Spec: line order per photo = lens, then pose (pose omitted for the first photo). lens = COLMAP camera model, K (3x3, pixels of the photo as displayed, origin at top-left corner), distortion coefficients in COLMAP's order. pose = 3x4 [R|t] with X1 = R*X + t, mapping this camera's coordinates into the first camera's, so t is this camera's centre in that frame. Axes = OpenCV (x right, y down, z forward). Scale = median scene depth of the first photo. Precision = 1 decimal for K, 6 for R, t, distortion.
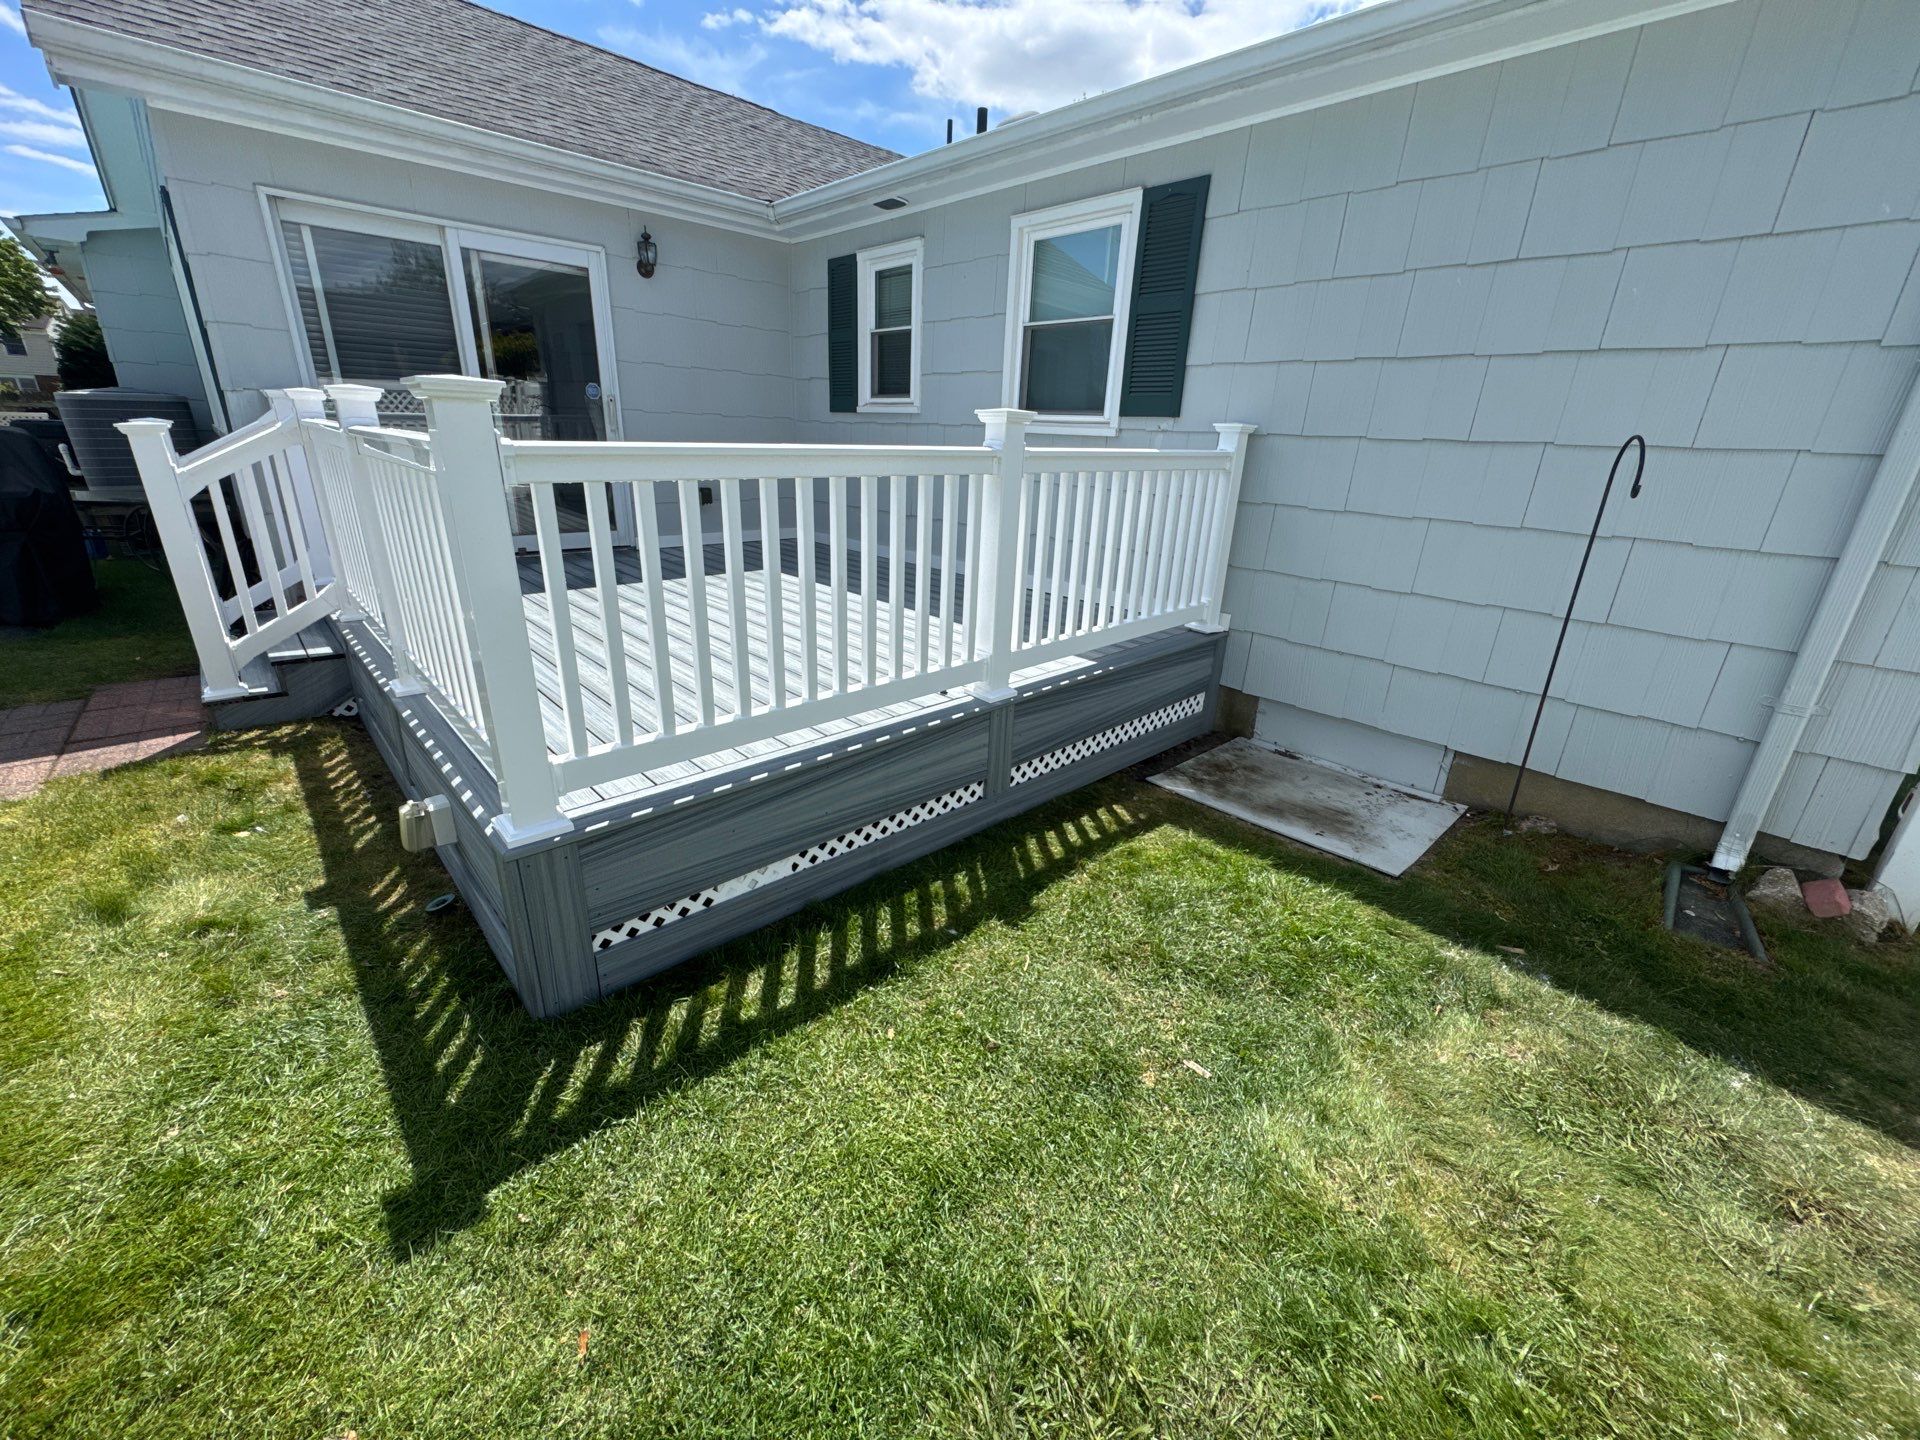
lens RADIAL K [[761.3, 0, 958.4], [0, 761.3, 718.9], [0, 0, 1]] dist [-0.002682, -0.000159]
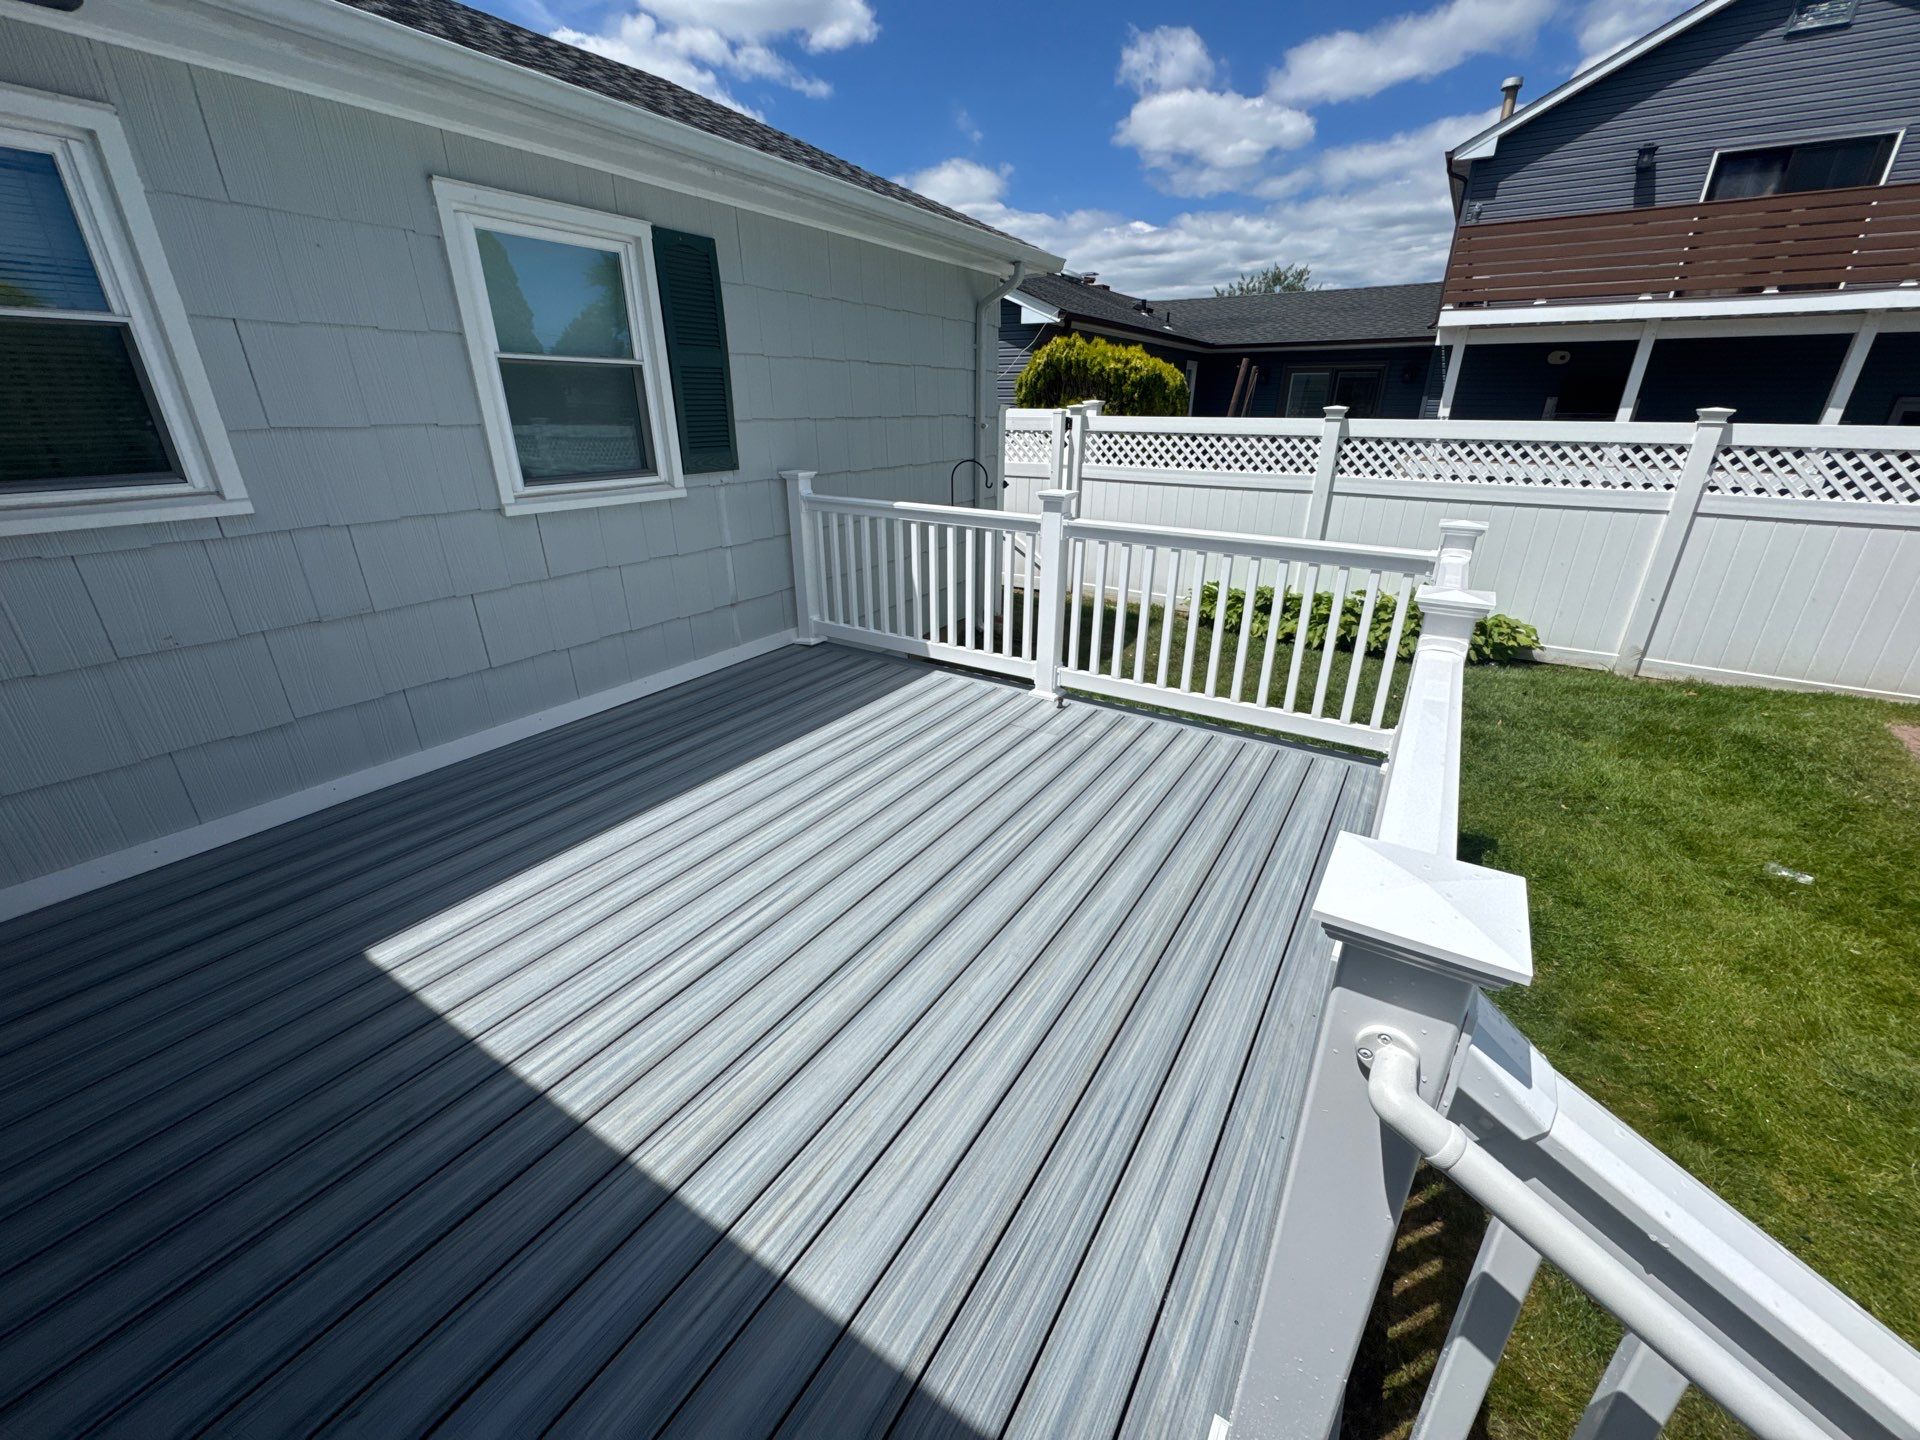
lens RADIAL K [[762.8, 0, 959.4], [0, 762.8, 719.9], [0, 0, 1]] dist [-0.003580, 0.000494]
pose [[-0.249365, -0.406592, 0.878920, -0.787567], [0.329489, 0.817822, 0.471810, -0.480175], [-0.910634, 0.407247, -0.069969, 0.884885]]
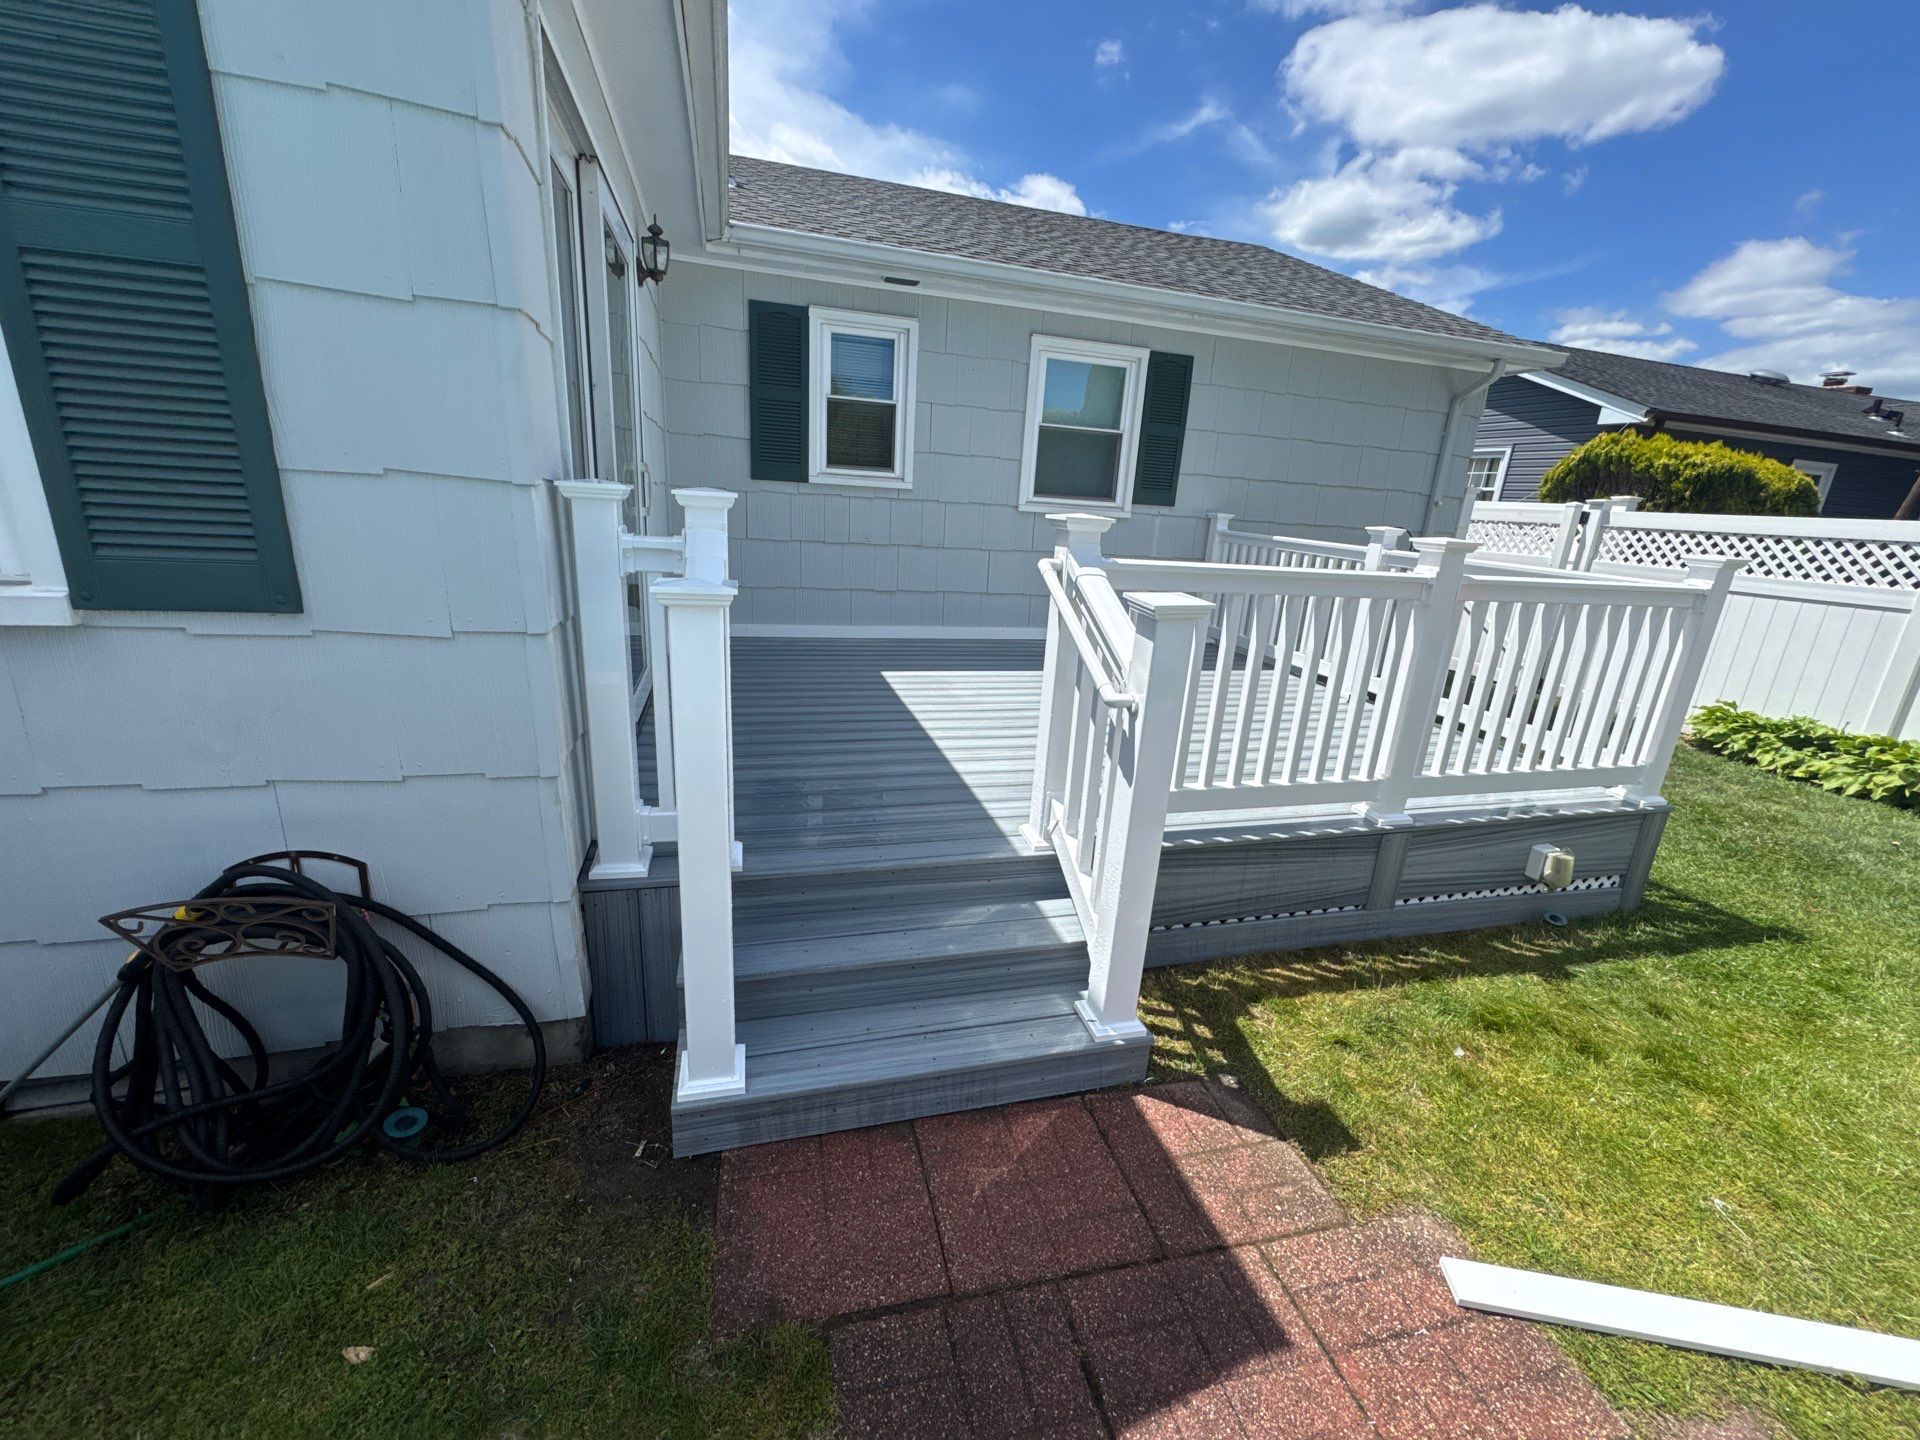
lens RADIAL K [[762.8, 0, 959.4], [0, 762.8, 719.9], [0, 0, 1]] dist [-0.003580, 0.000494]
pose [[0.461129, -0.259548, 0.848525, -1.207151], [0.269460, 0.952066, 0.144781, -0.310052], [-0.845429, 0.161881, 0.508963, 0.626416]]
